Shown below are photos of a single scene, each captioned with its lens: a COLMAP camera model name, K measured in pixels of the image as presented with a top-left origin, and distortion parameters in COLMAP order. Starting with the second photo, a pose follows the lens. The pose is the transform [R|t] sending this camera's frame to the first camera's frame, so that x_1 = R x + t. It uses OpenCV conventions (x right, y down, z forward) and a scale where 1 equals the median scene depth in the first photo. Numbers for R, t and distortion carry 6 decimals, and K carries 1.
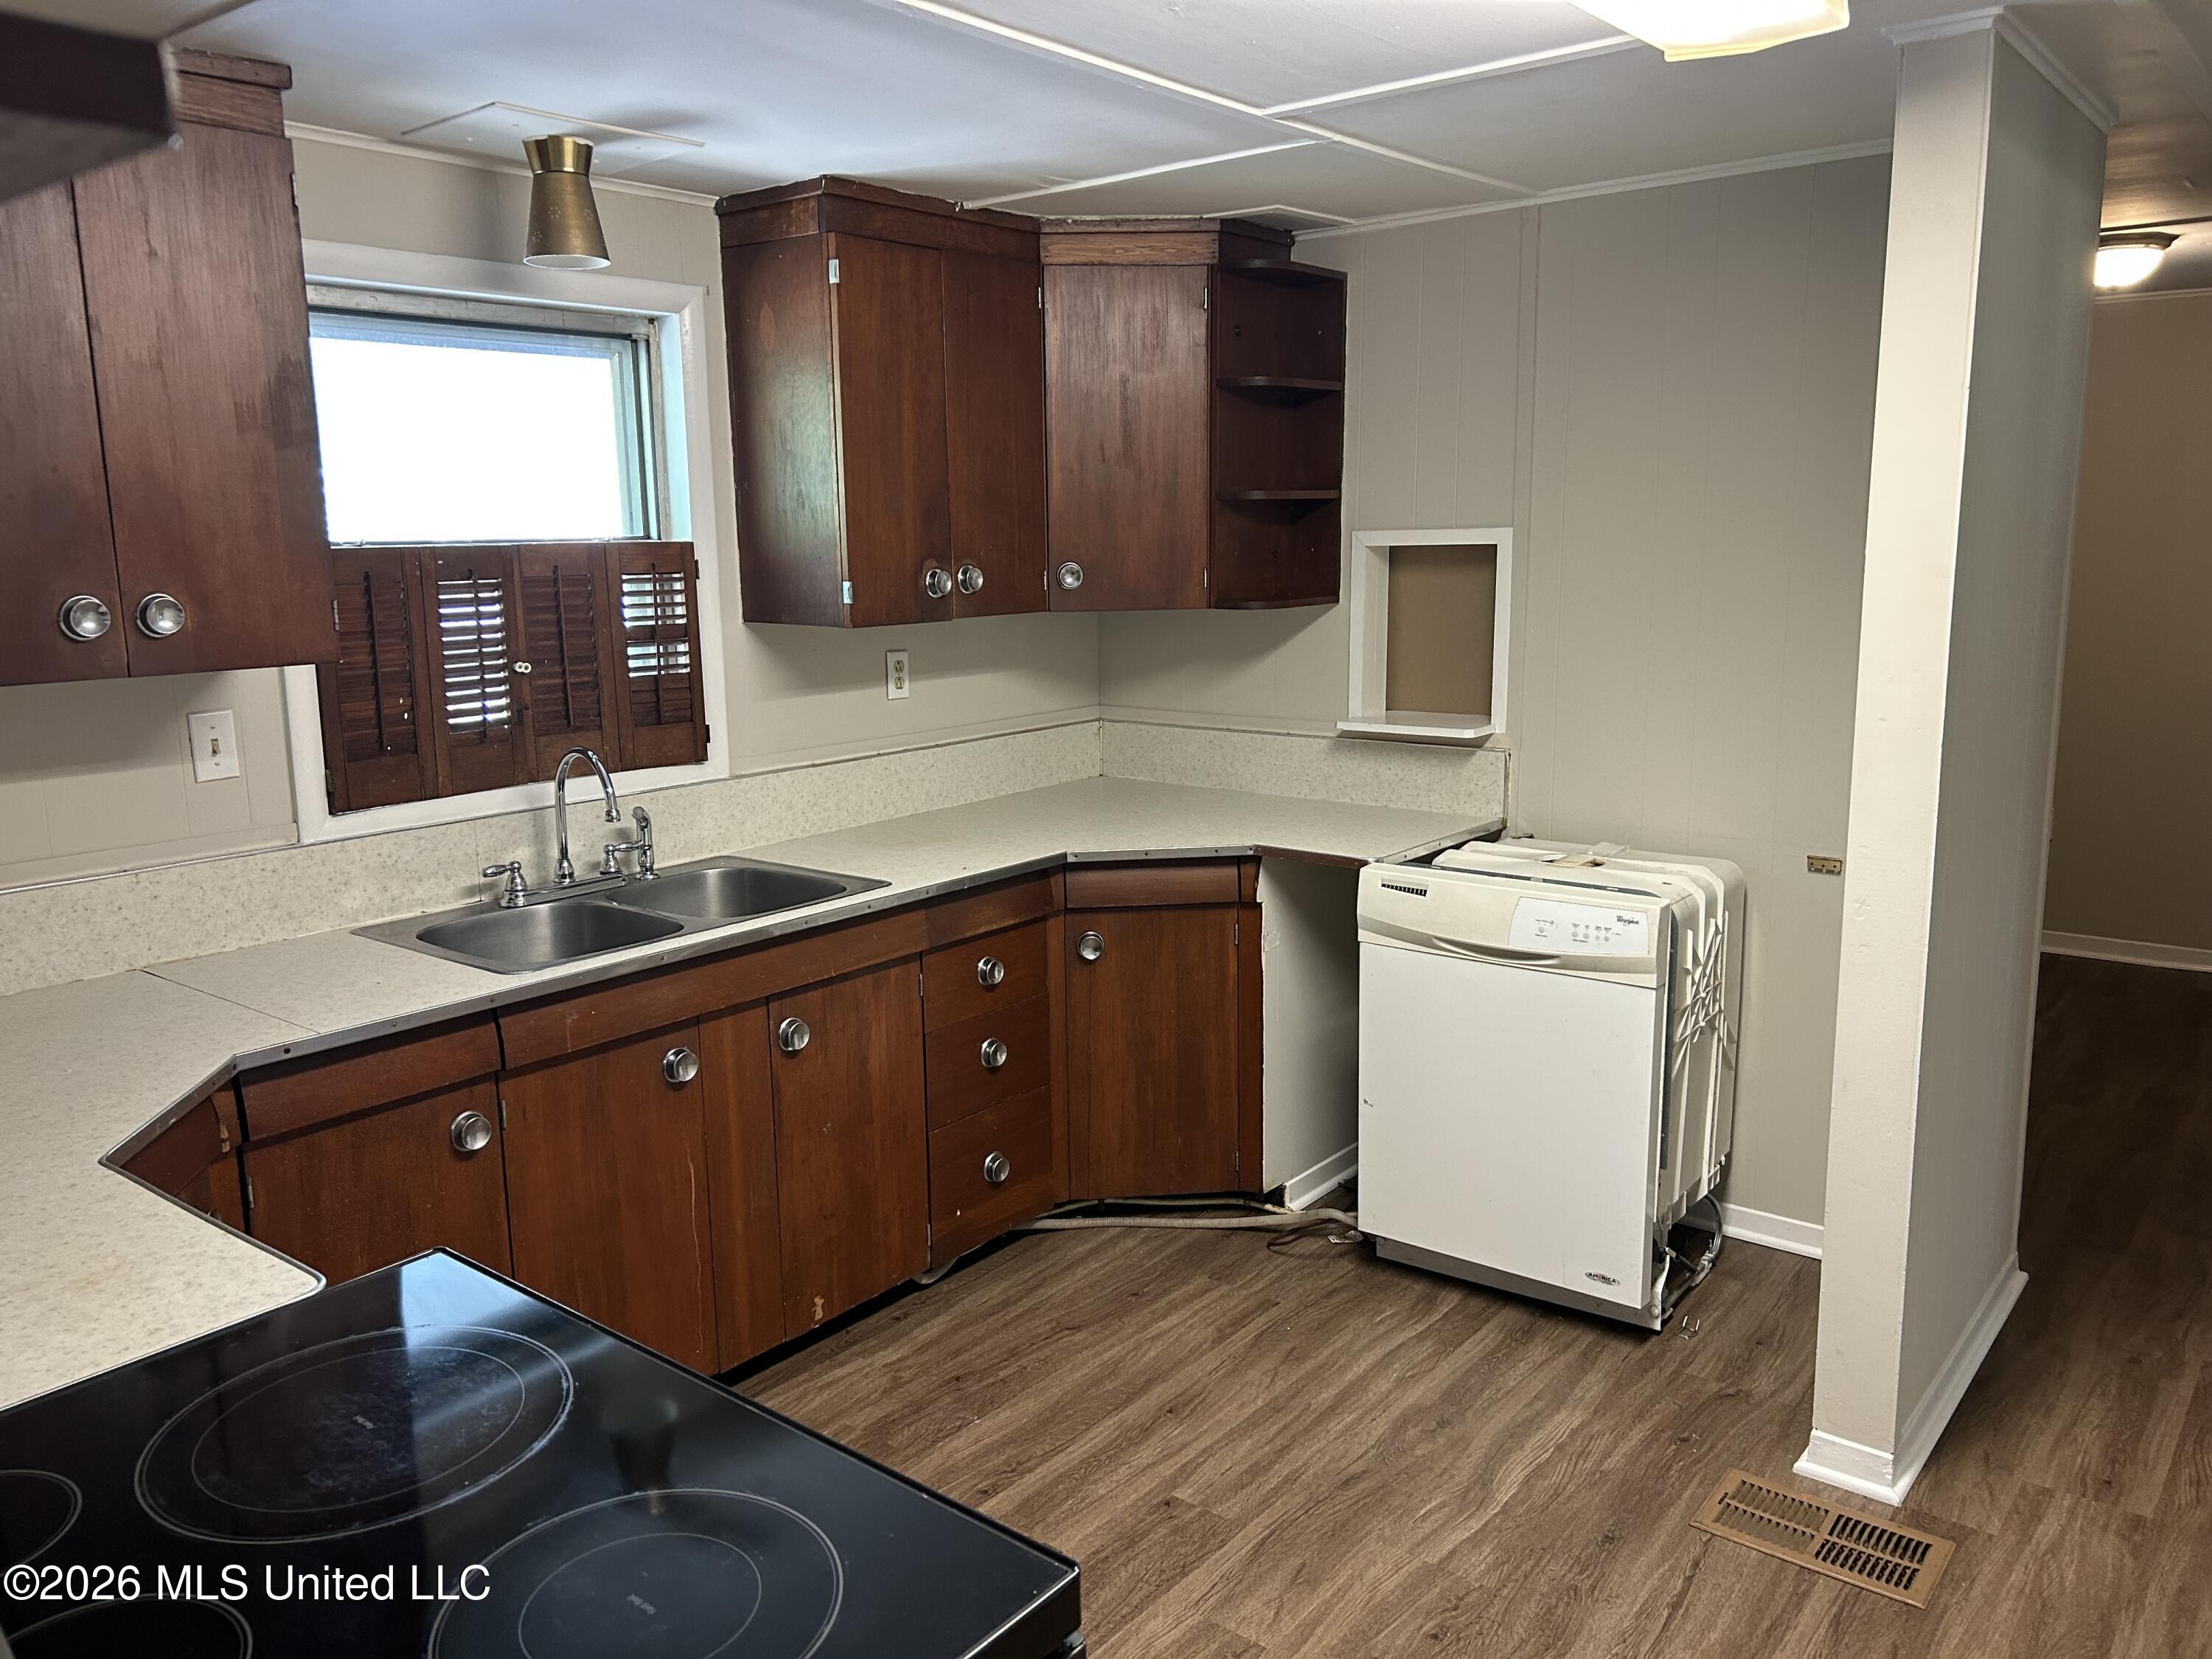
lens RADIAL K [[1655.2, 0, 1104.1], [0, 1655.2, 814.9], [0, 0, 1]] dist [0.057583, -0.062474]
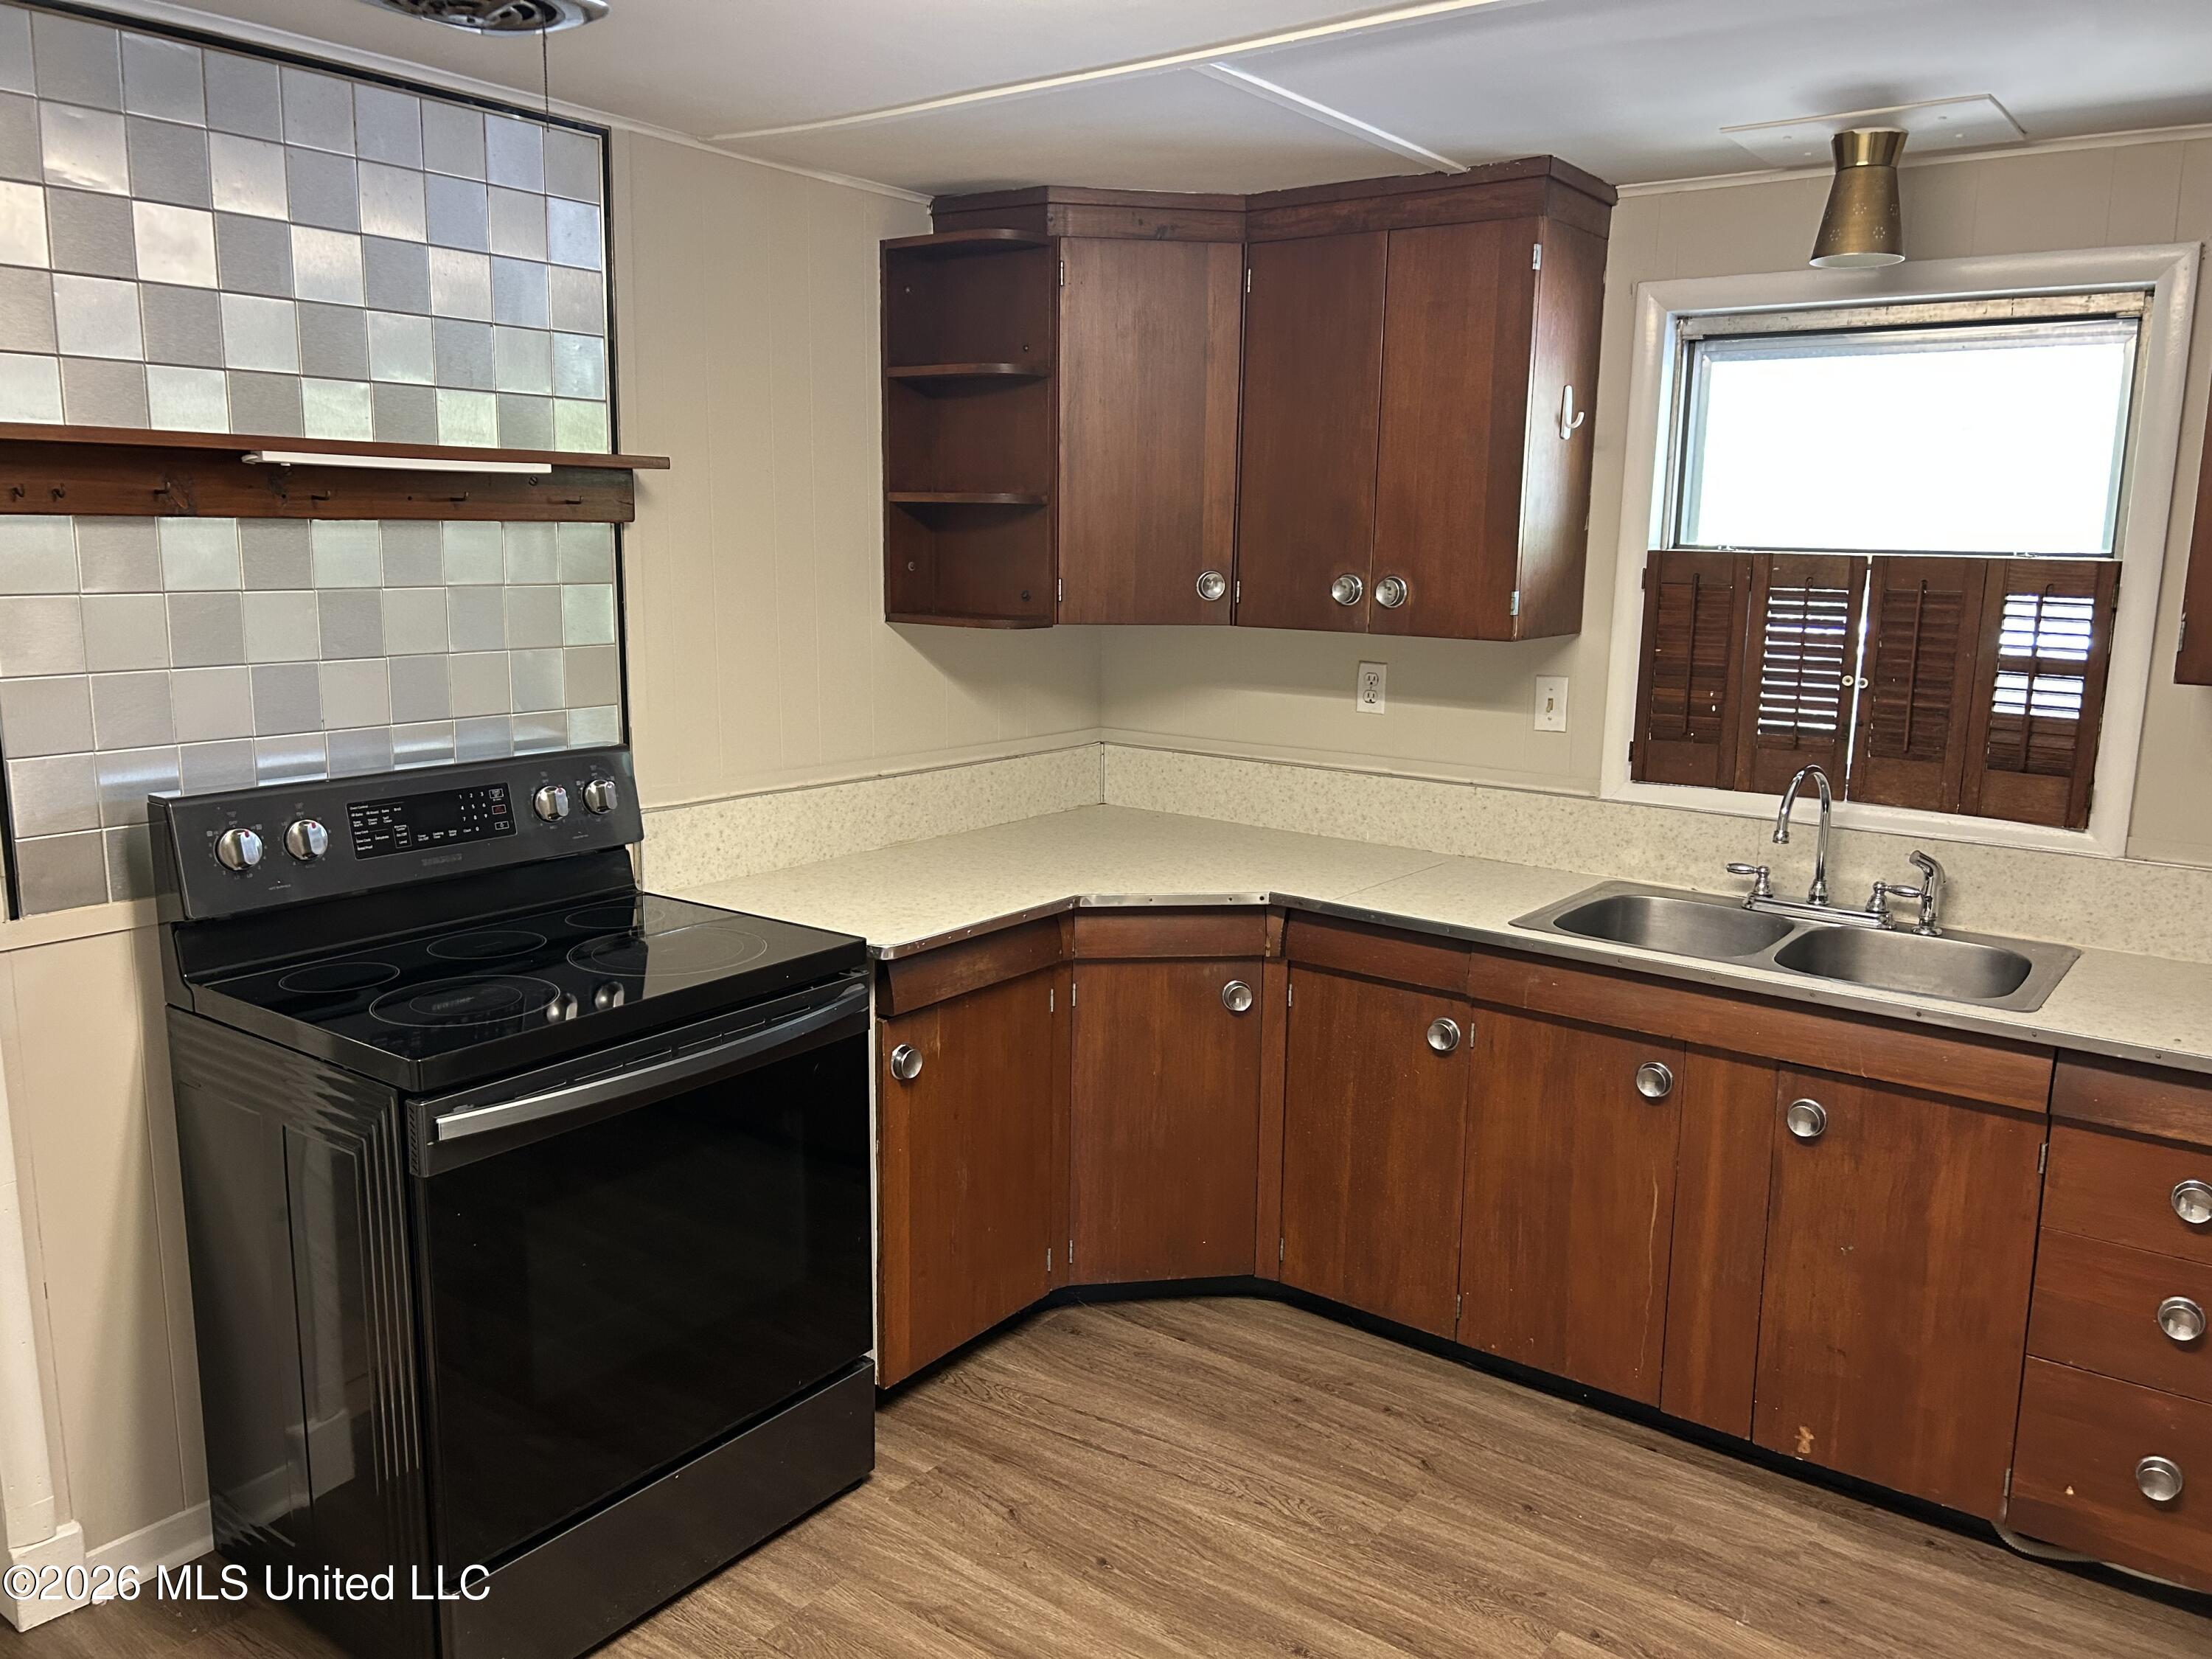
lens RADIAL K [[1655.2, 0, 1152.7], [0, 1655.2, 833.4], [0, 0, 1]] dist [0.057583, -0.062474]
pose [[0.039600, 0.199104, -0.979178, 0.633950], [-0.190577, 0.963463, 0.188201, -0.113778], [0.980873, 0.179156, 0.076098, 0.564594]]
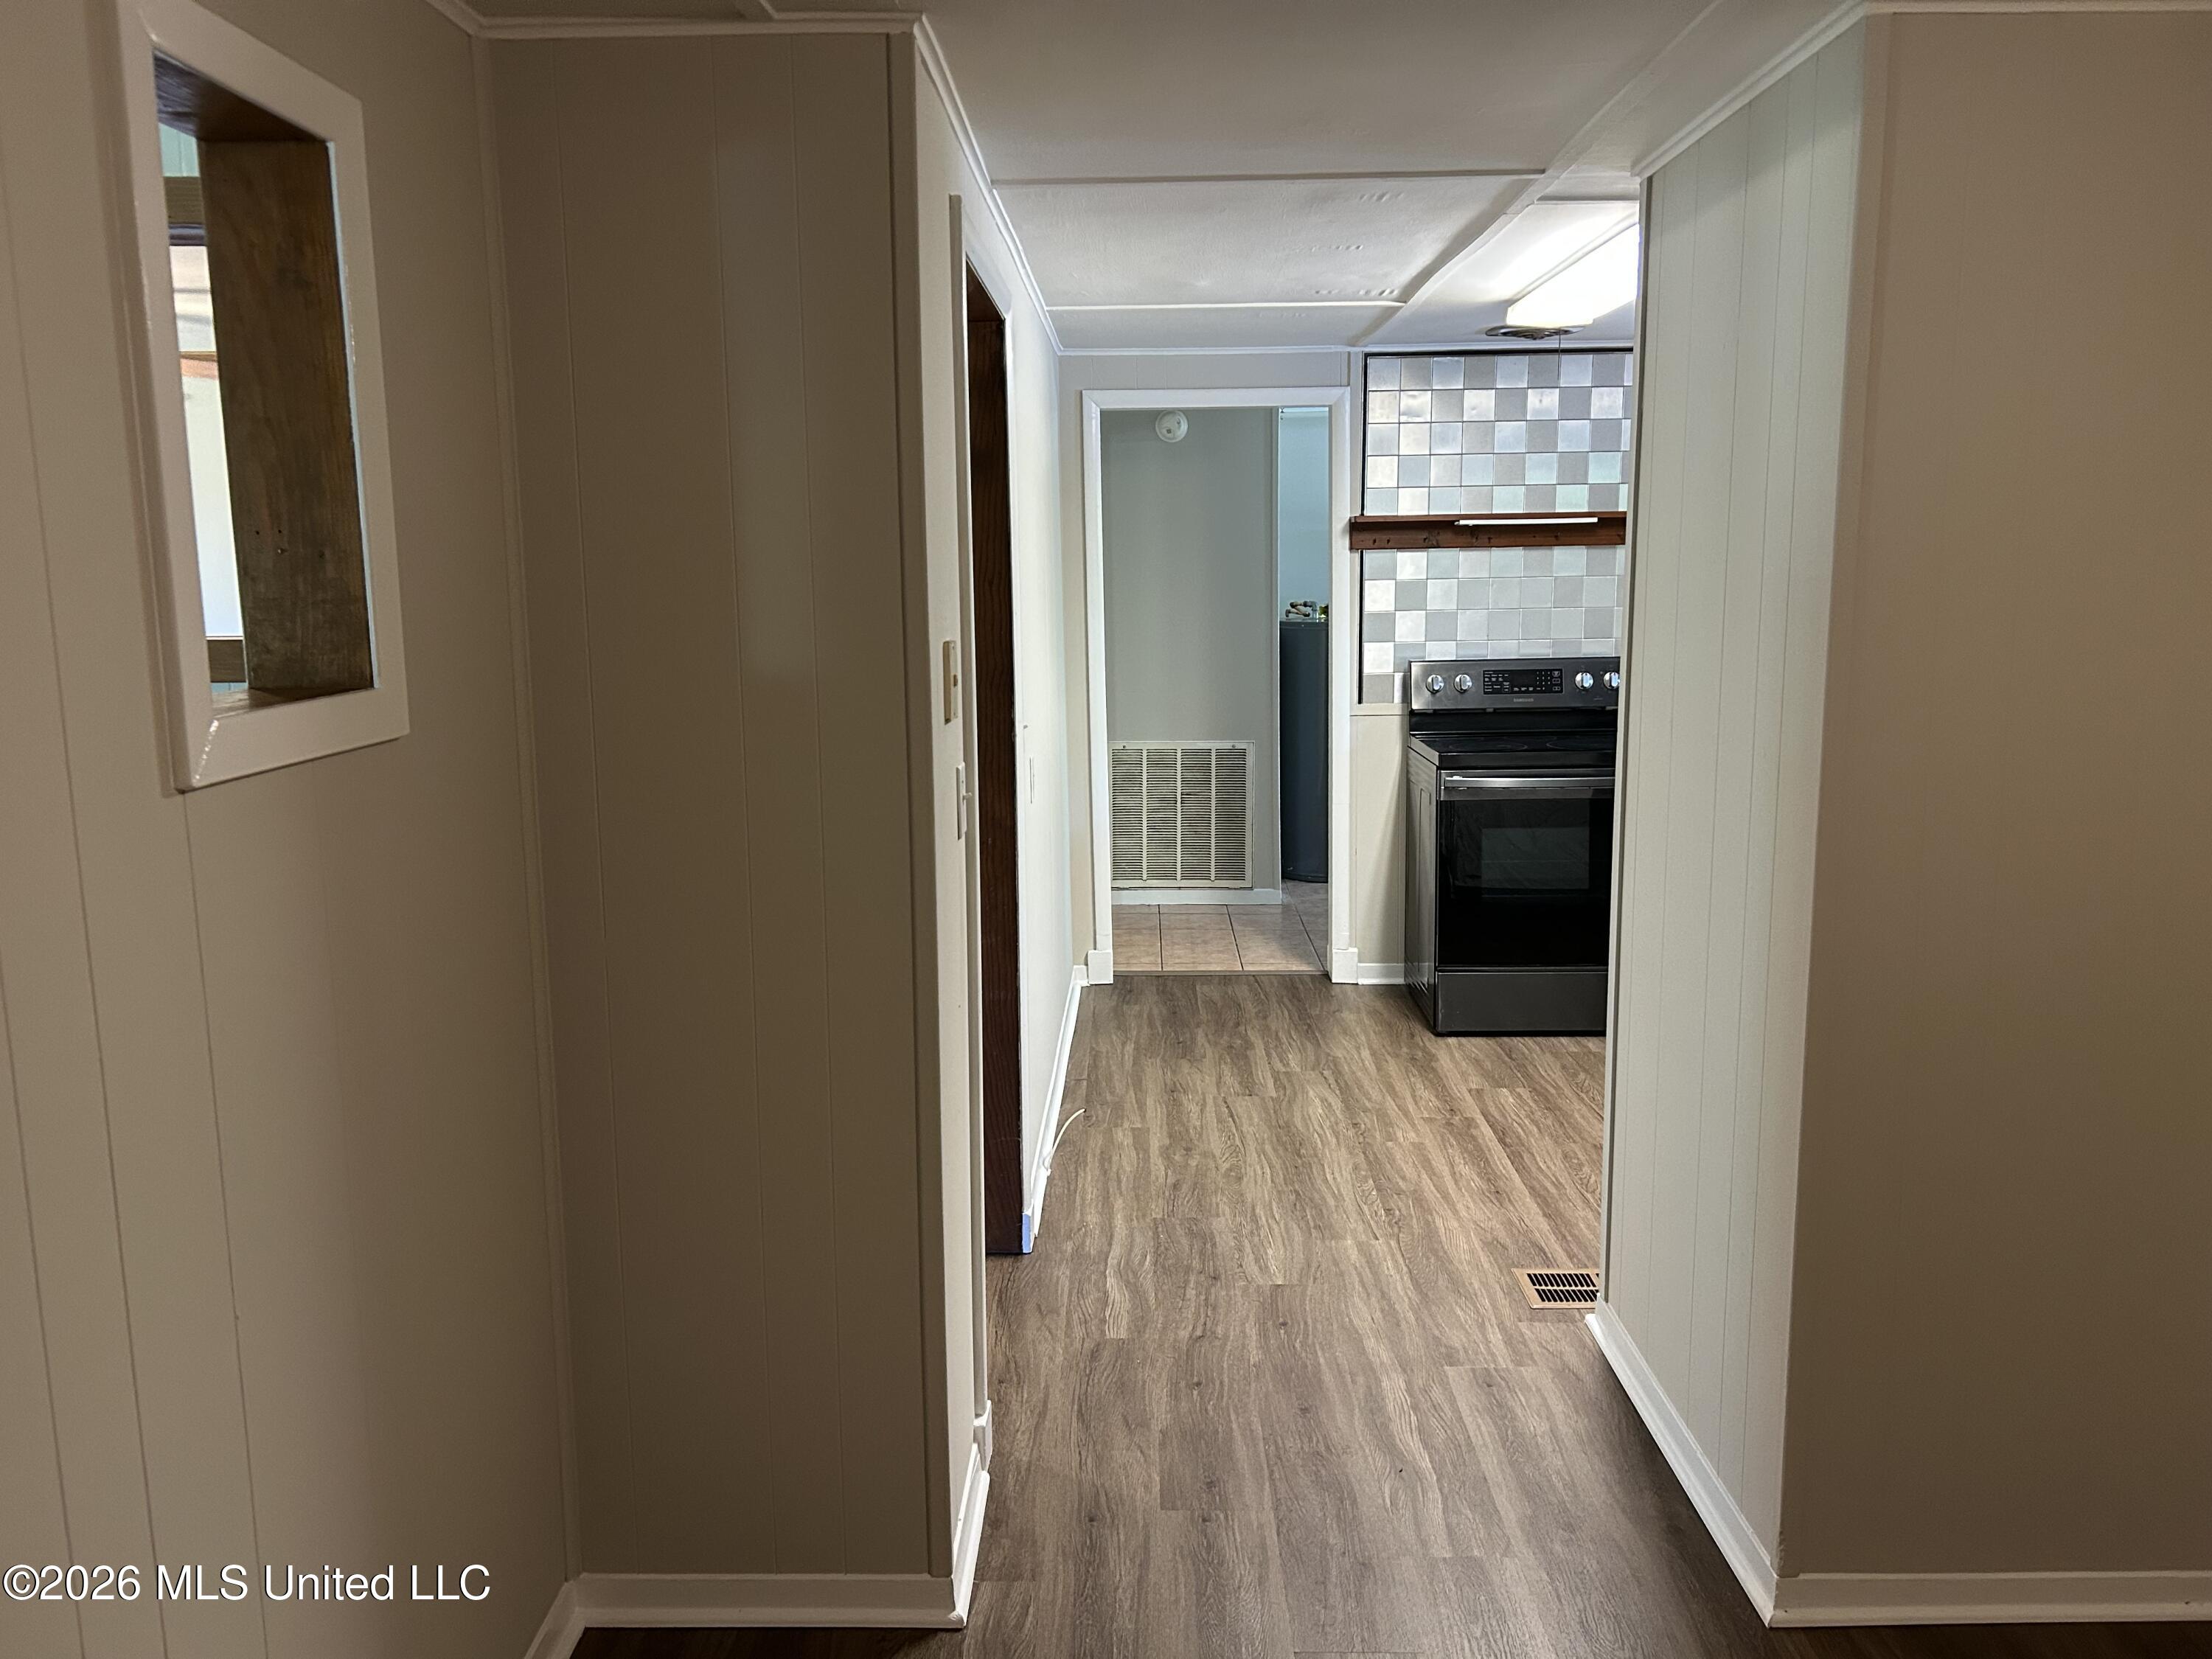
lens RADIAL K [[1655.2, 0, 1114.1], [0, 1655.2, 828.1], [0, 0, 1]] dist [0.057583, -0.062474]
pose [[-0.786472, 0.122775, -0.605300, 1.290641], [-0.085637, 0.948899, 0.303737, -0.261363], [0.611660, 0.290717, -0.735769, 1.400853]]
